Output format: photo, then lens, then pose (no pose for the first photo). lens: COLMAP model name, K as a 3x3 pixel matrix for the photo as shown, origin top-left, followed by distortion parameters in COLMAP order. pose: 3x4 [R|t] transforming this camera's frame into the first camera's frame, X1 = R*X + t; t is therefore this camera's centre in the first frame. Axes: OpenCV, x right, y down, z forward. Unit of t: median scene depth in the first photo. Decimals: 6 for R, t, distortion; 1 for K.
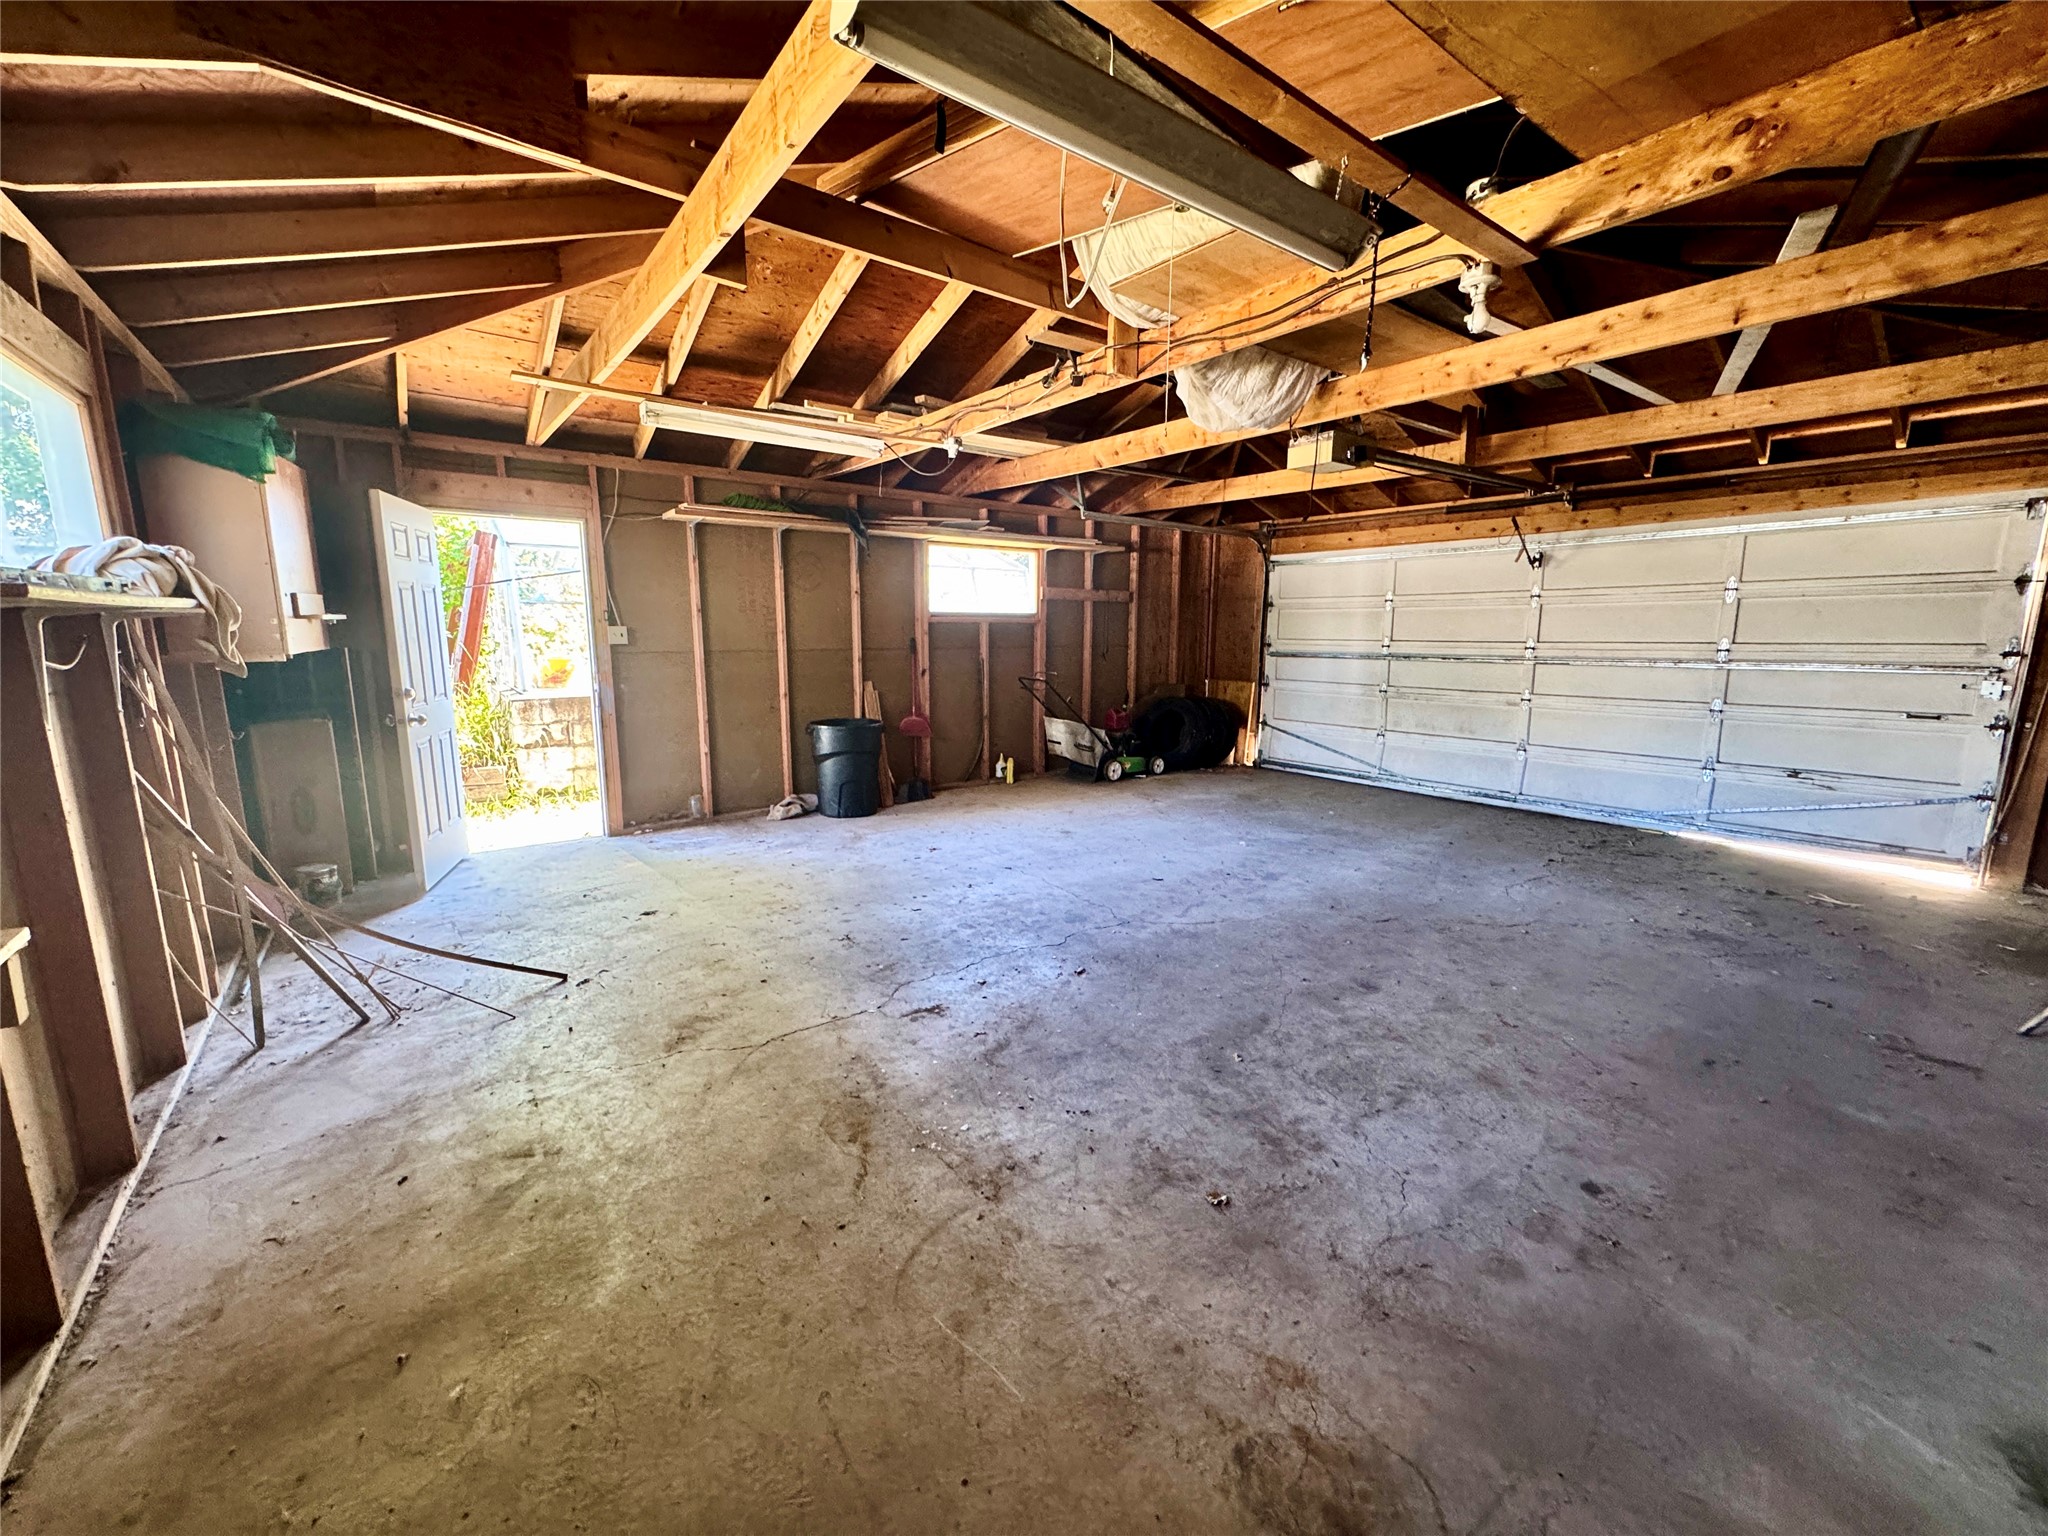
lens RADIAL K [[814.5, 0, 1024.0], [0, 814.5, 768.0], [0, 0, 1]] dist [-0.002469, -0.000539]
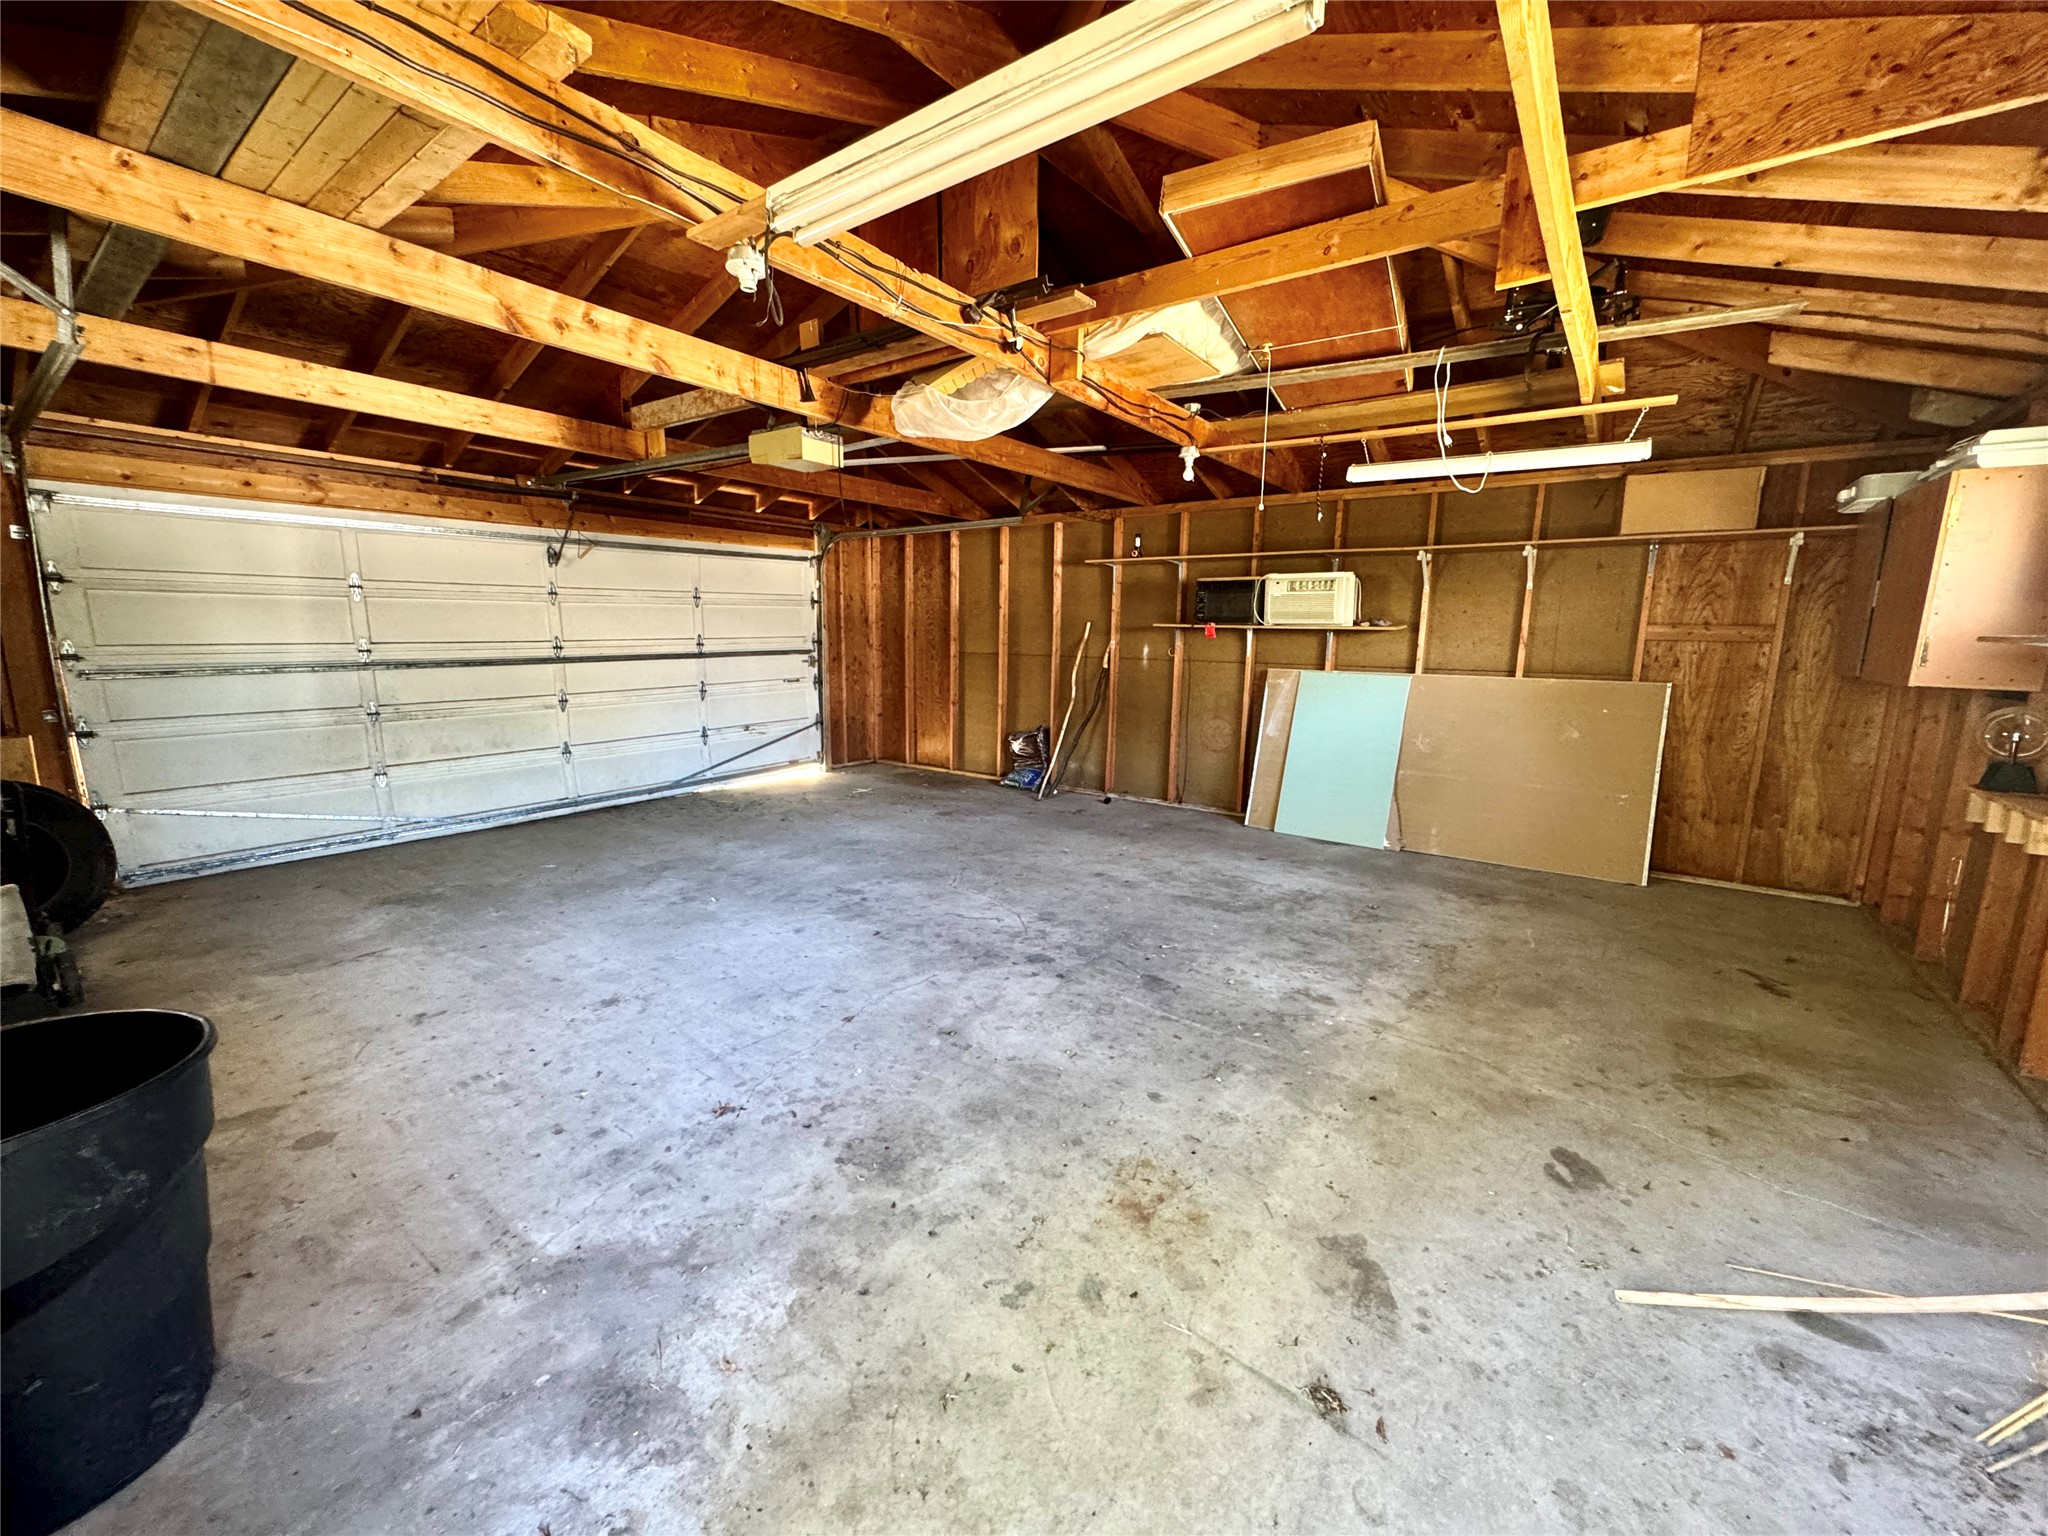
lens RADIAL K [[814.5, 0, 1024.0], [0, 814.5, 768.0], [0, 0, 1]] dist [-0.002469, -0.000539]
pose [[-0.286384, -0.169106, 0.943073, -0.726496], [0.149657, 0.964324, 0.218363, -0.212925], [-0.946355, 0.203673, -0.250860, 1.160835]]
